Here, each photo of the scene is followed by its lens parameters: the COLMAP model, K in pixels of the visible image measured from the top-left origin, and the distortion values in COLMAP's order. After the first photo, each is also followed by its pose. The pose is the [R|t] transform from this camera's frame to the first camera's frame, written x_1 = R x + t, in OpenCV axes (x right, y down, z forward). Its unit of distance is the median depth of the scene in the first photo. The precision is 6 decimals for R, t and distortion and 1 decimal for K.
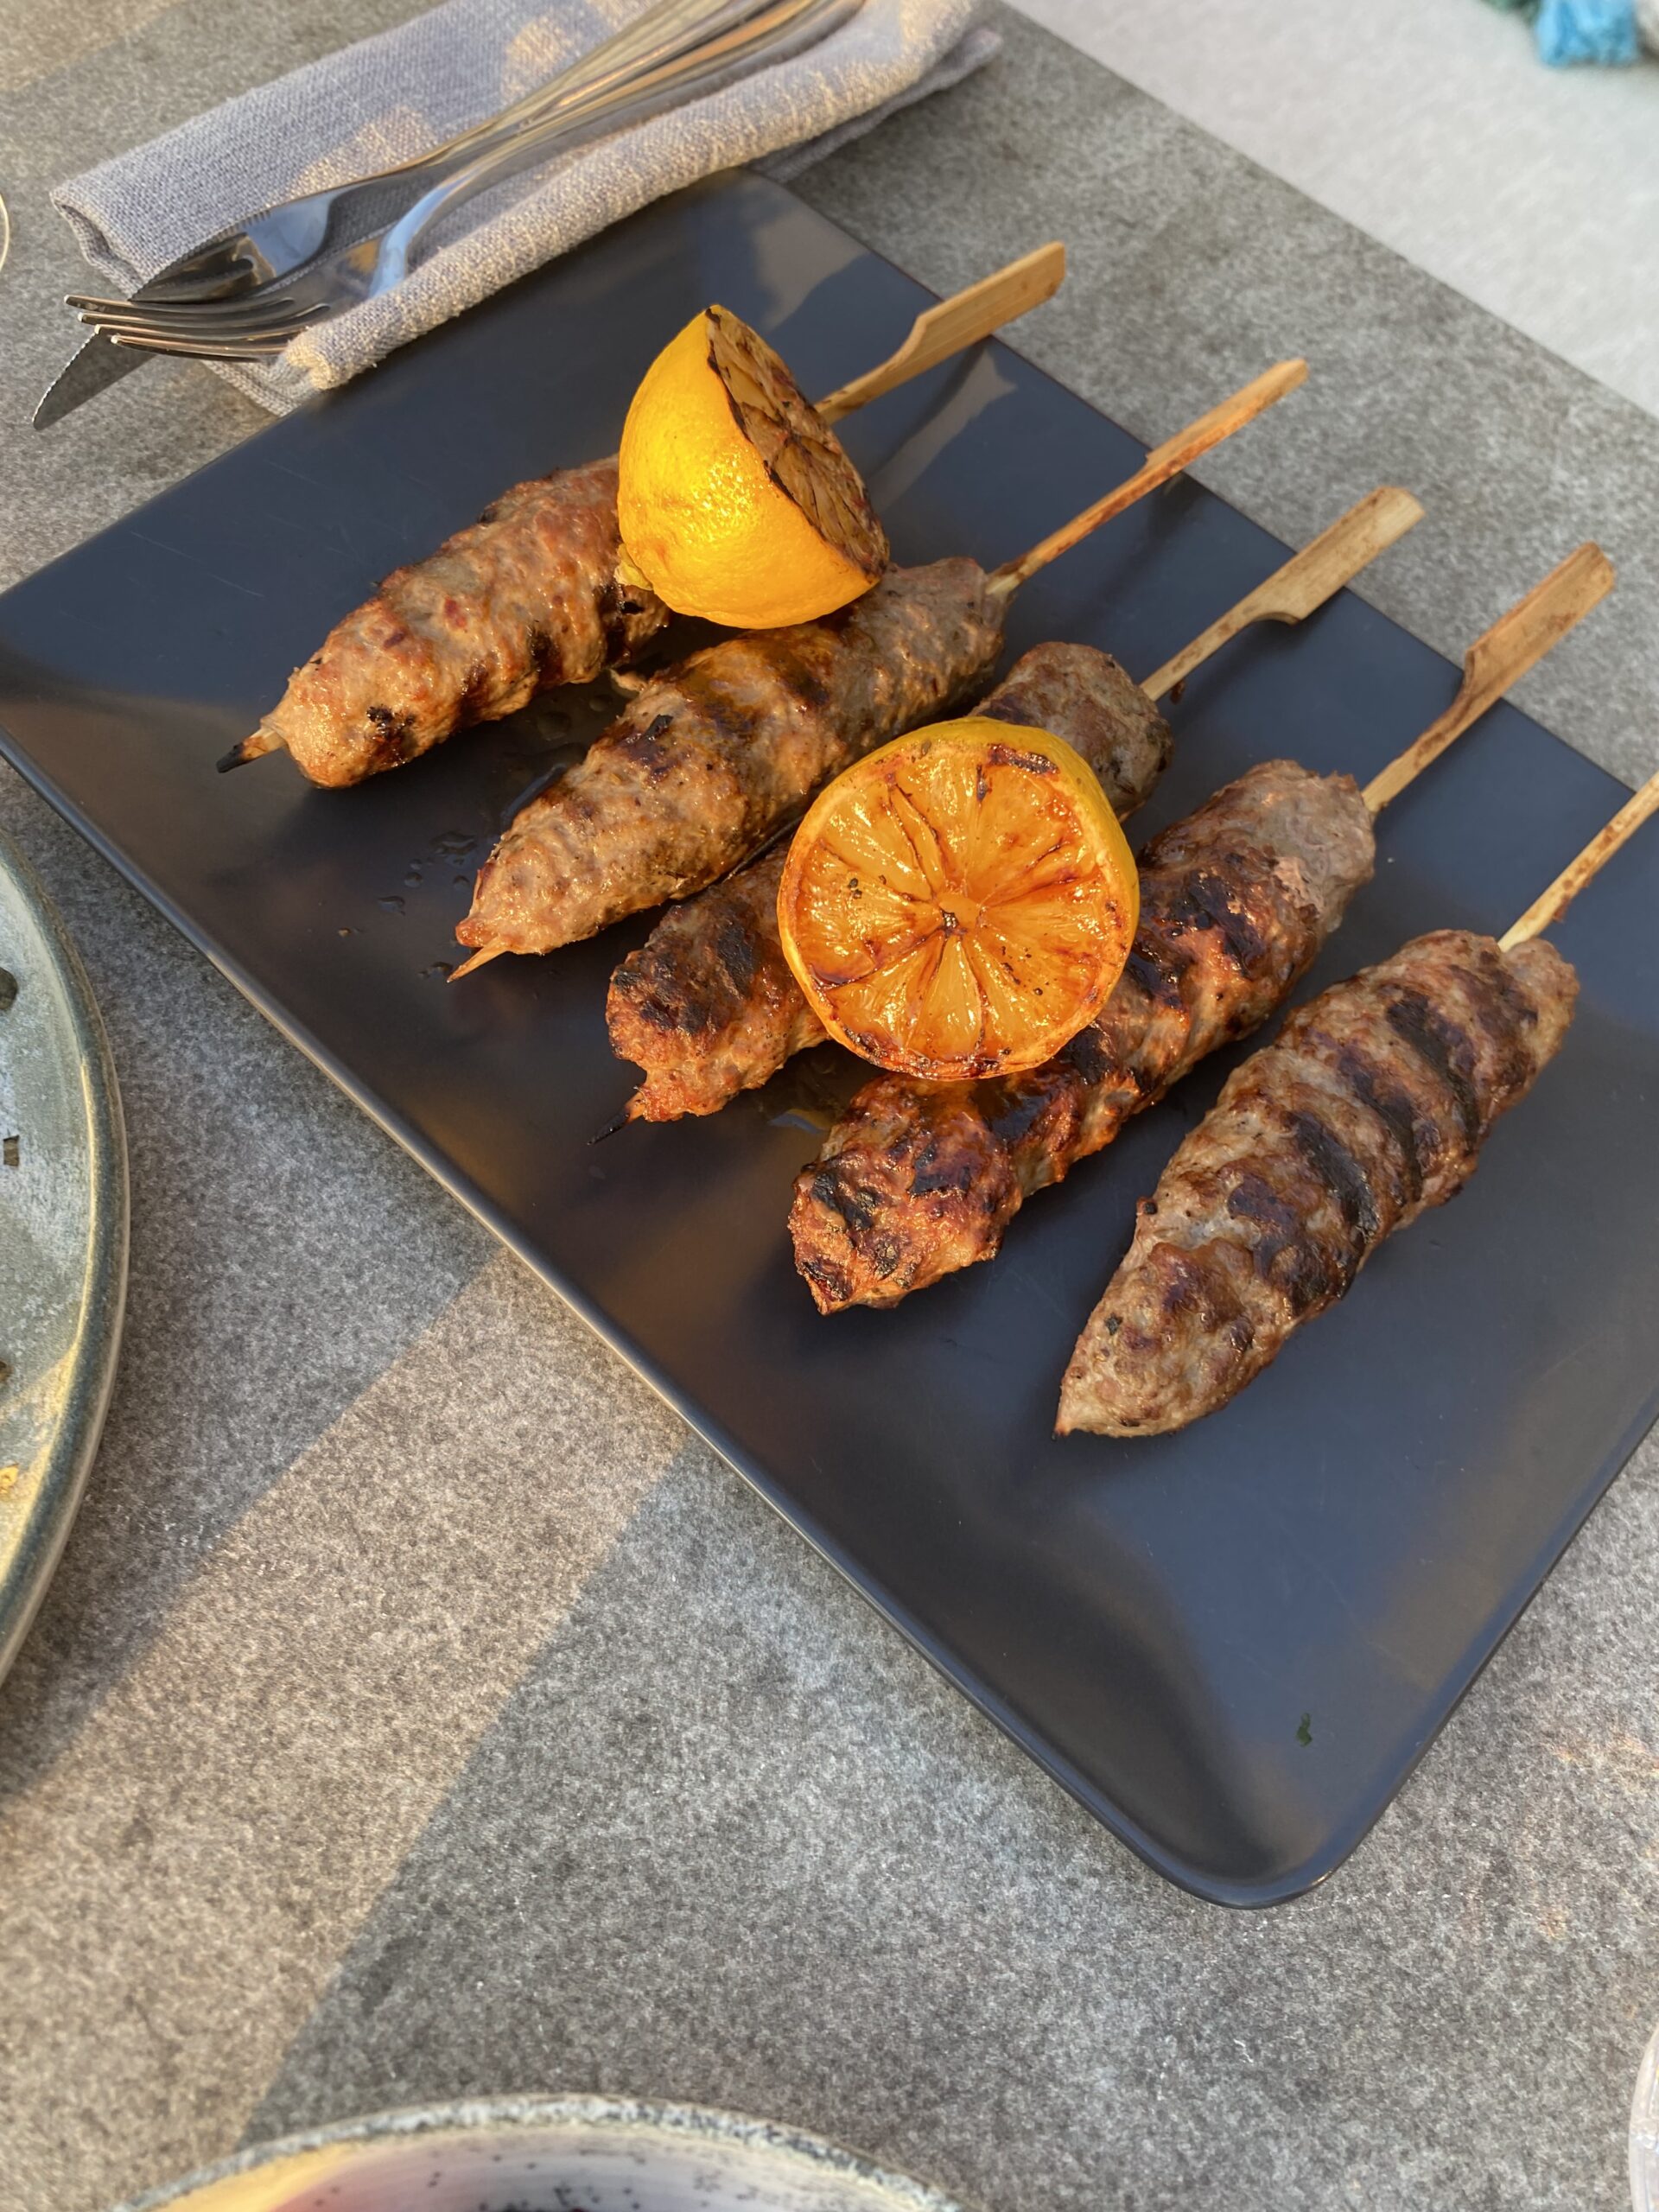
lens RADIAL K [[1694.9, 0, 826.2], [0, 1694.9, 1106.2], [0, 0, 1]] dist [-0.005988, -0.004238]
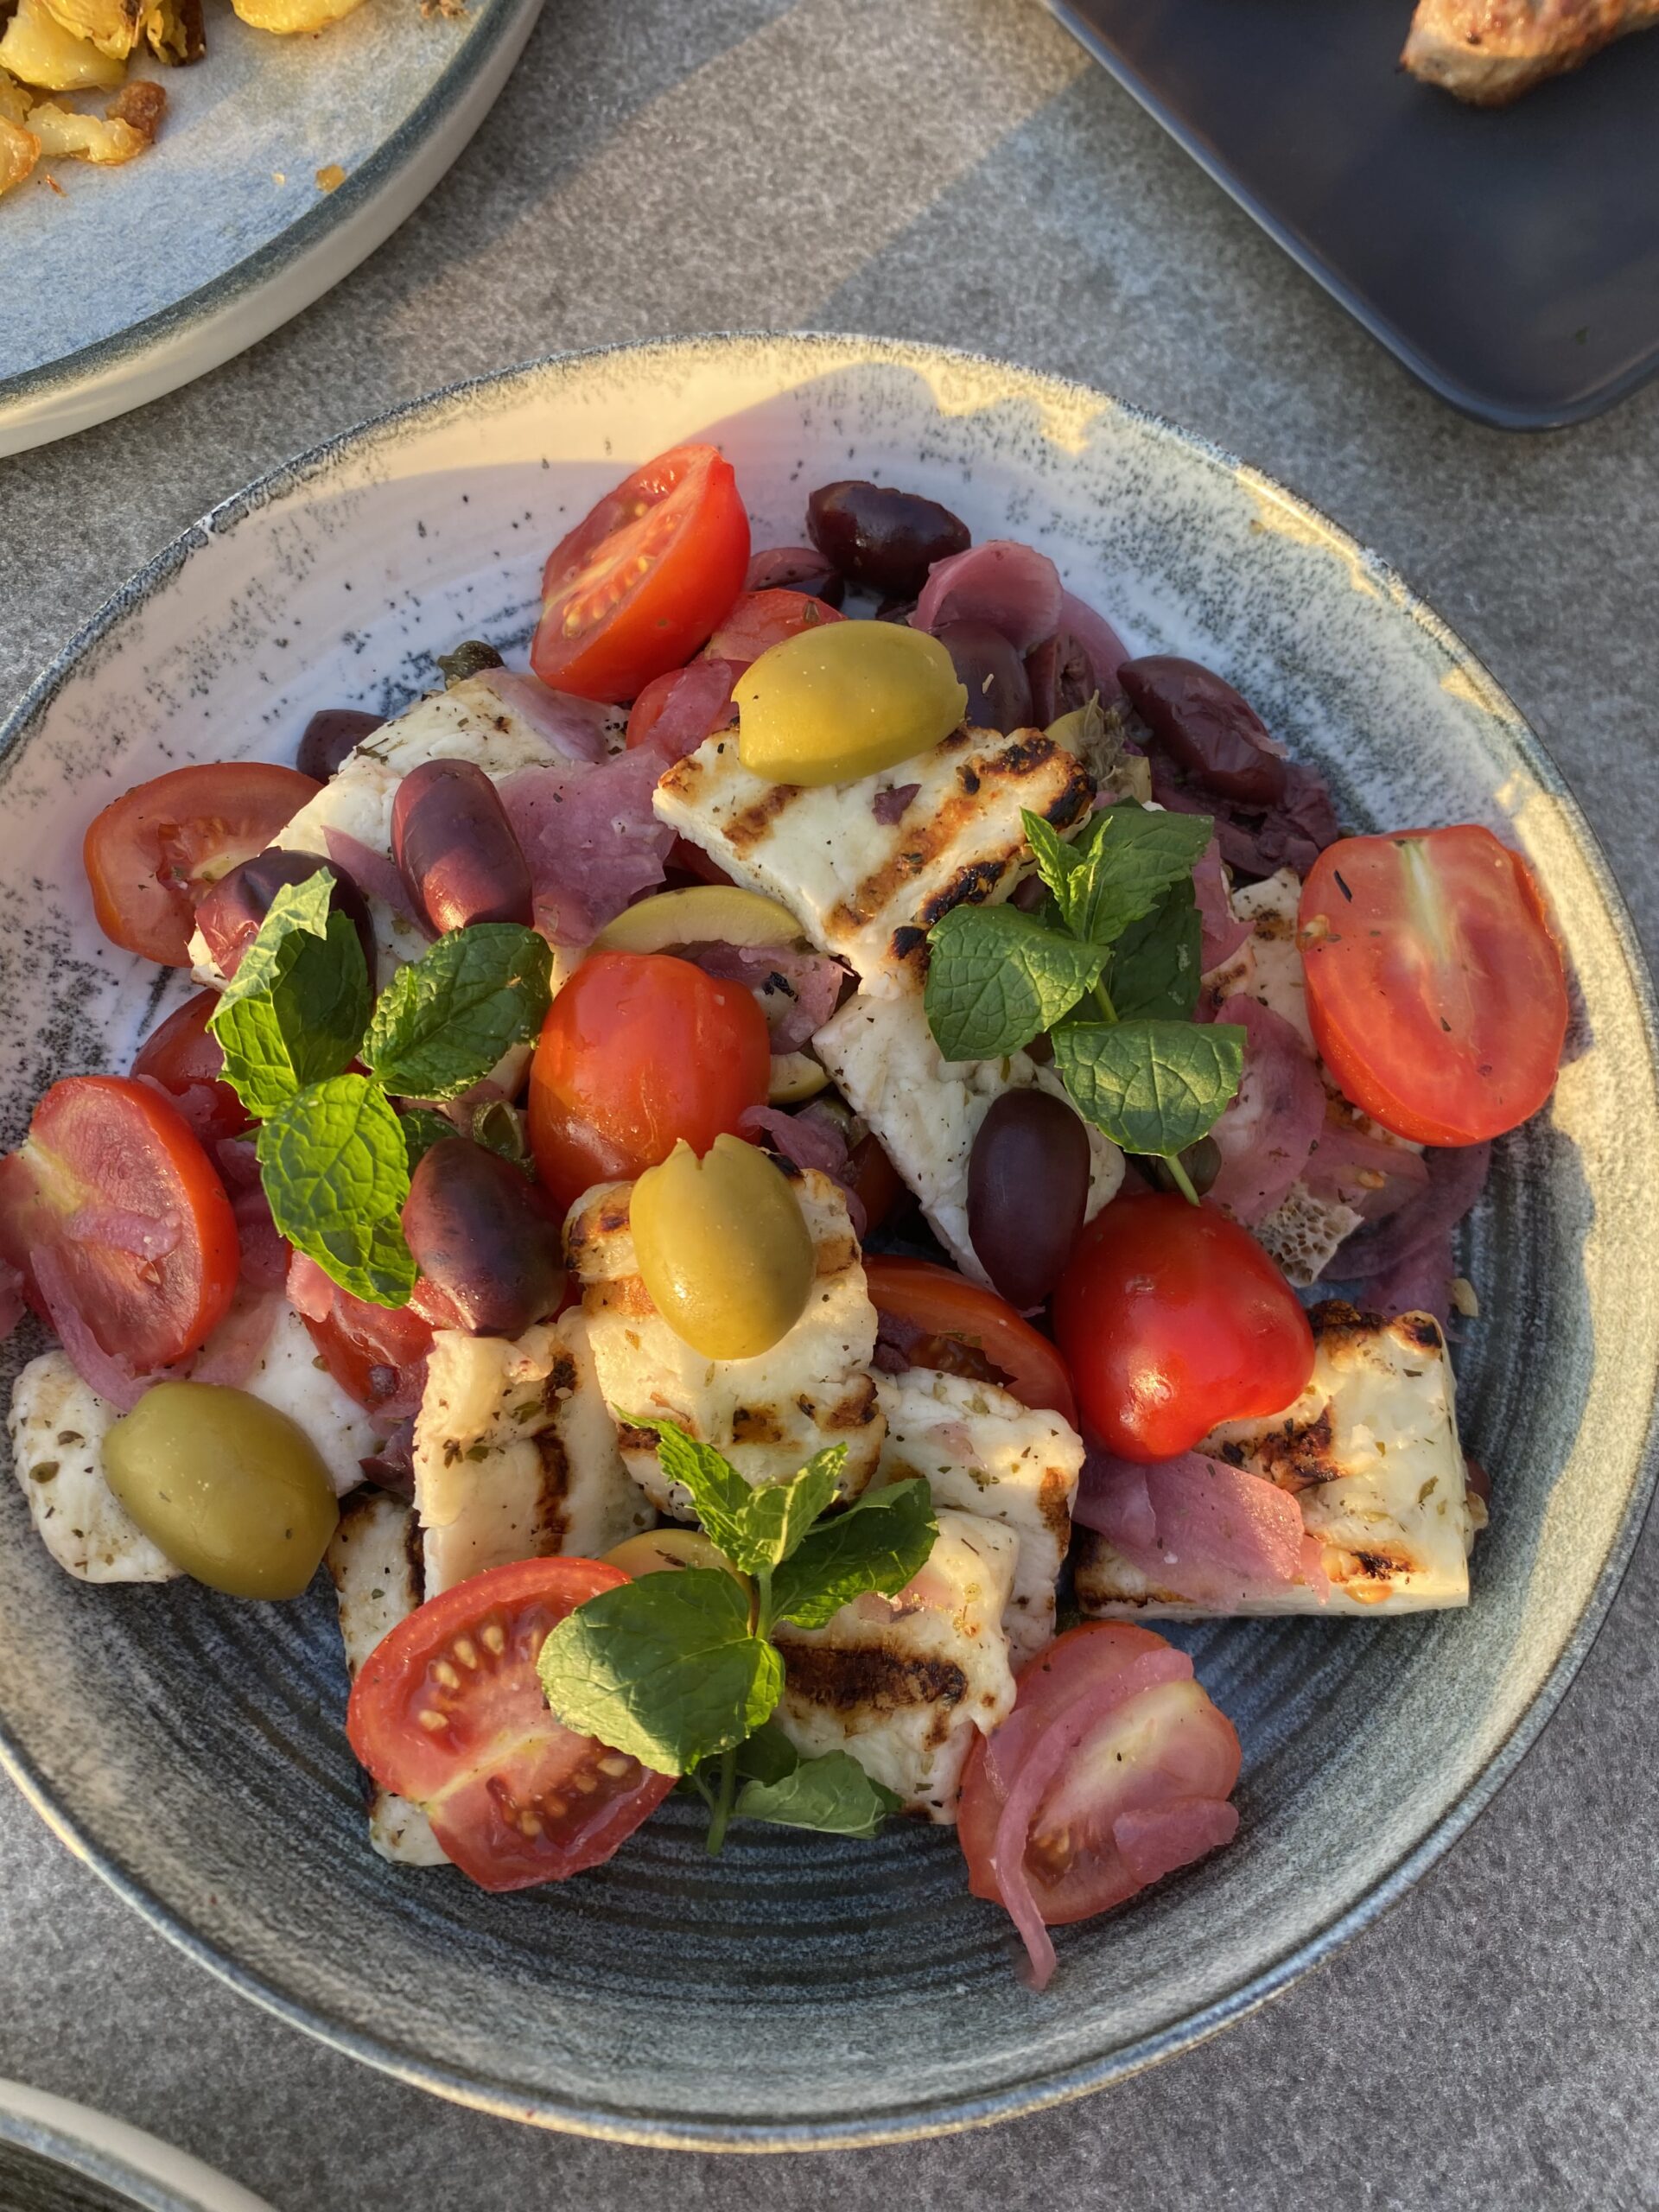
lens RADIAL K [[1694.9, 0, 829.4], [0, 1694.9, 1106.6], [0, 0, 1]] dist [-0.005988, -0.004238]
pose [[0.984054, 0.153162, -0.090443, -0.023623], [-0.135513, 0.974917, 0.176561, 0.705138], [0.115217, -0.161489, 0.980126, -0.215705]]
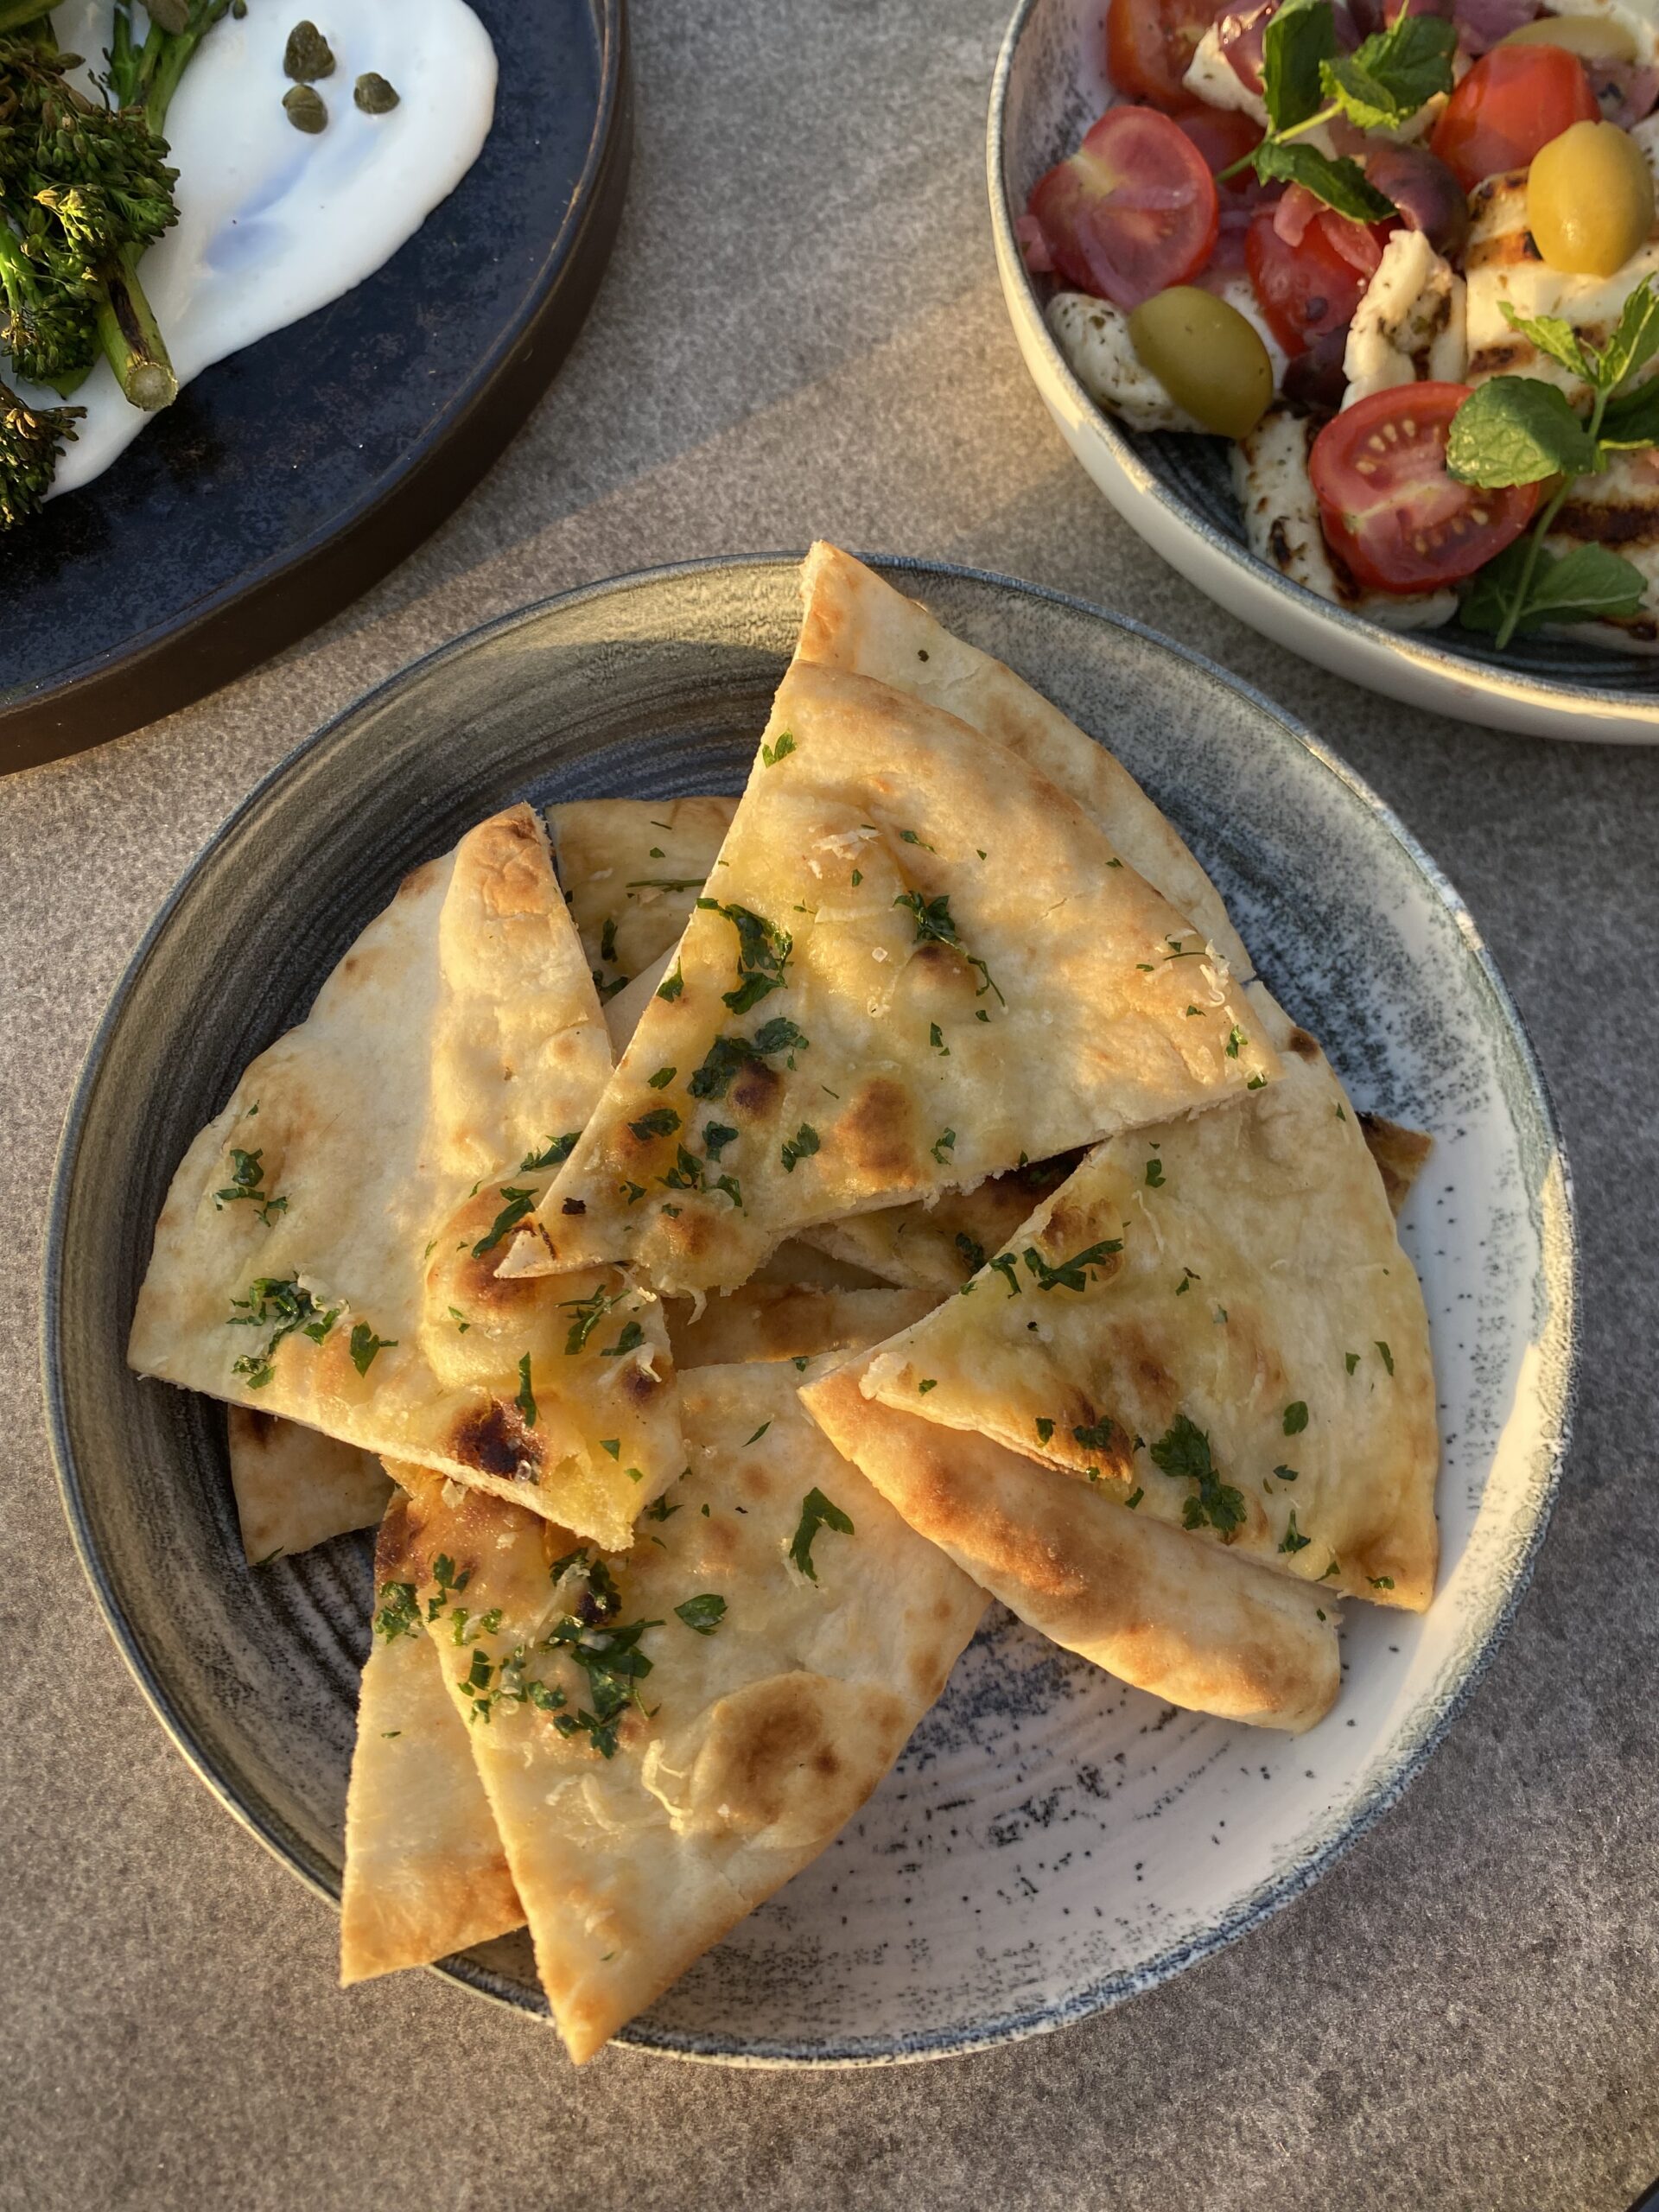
lens RADIAL K [[1694.9, 0, 820.8], [0, 1694.9, 1115.5], [0, 0, 1]] dist [-0.005988, -0.004238]
pose [[0.943479, 0.287009, -0.165751, -0.259569], [-0.266105, 0.954103, 0.137385, 1.497702], [0.197575, -0.085513, 0.976551, -0.774114]]
